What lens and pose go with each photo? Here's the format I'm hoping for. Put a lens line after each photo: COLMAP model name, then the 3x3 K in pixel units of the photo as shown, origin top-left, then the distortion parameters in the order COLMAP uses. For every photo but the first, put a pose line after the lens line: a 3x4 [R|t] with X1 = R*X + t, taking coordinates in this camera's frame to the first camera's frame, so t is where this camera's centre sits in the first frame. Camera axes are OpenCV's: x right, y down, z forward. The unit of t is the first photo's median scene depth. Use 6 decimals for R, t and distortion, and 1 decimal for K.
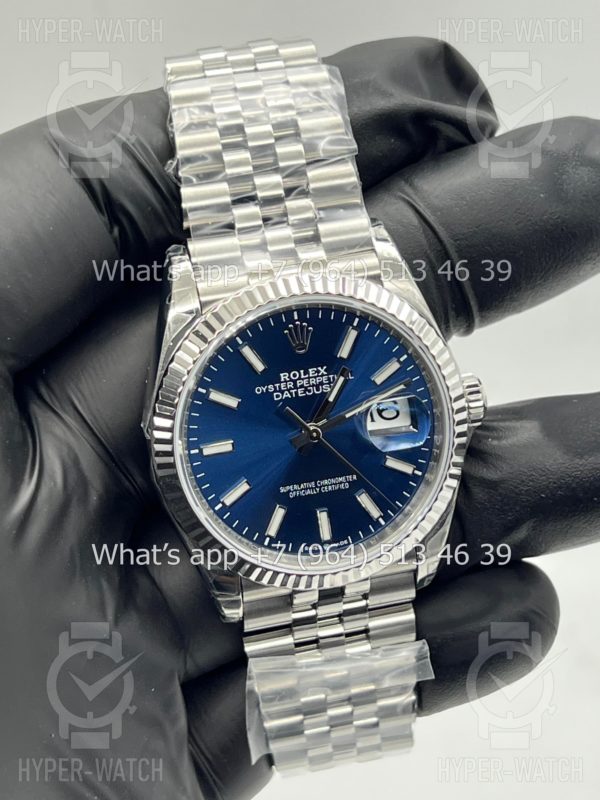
lens RADIAL K [[1842.7, 0, 304.0], [0, 1842.7, 400.9], [0, 0, 1]] dist [0.162384, 0.000000]
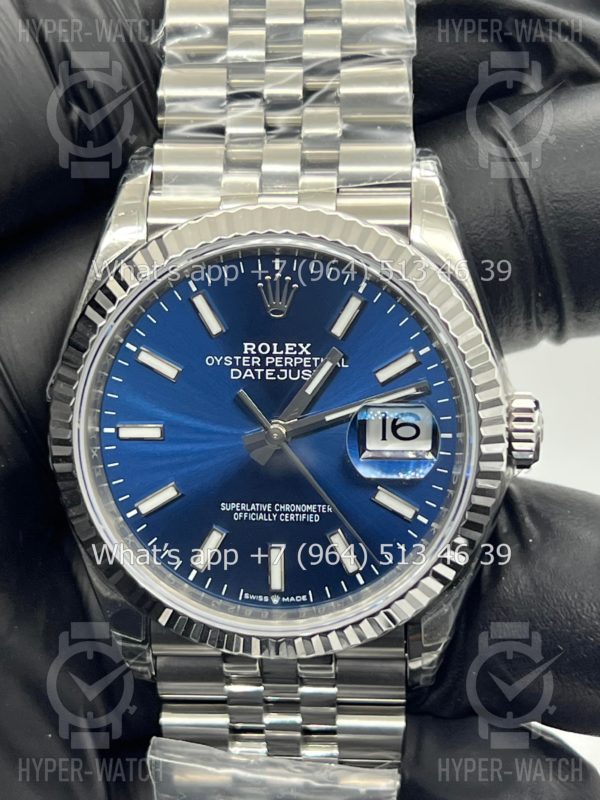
lens RADIAL K [[1842.7, 0, 290.1], [0, 1842.7, 385.5], [0, 0, 1]] dist [0.162384, 0.000000]
pose [[0.957234, 0.165802, -0.237093, 0.172983], [-0.175312, 0.984321, -0.019452, 0.011881], [0.230151, 0.060186, 0.971292, 0.318348]]
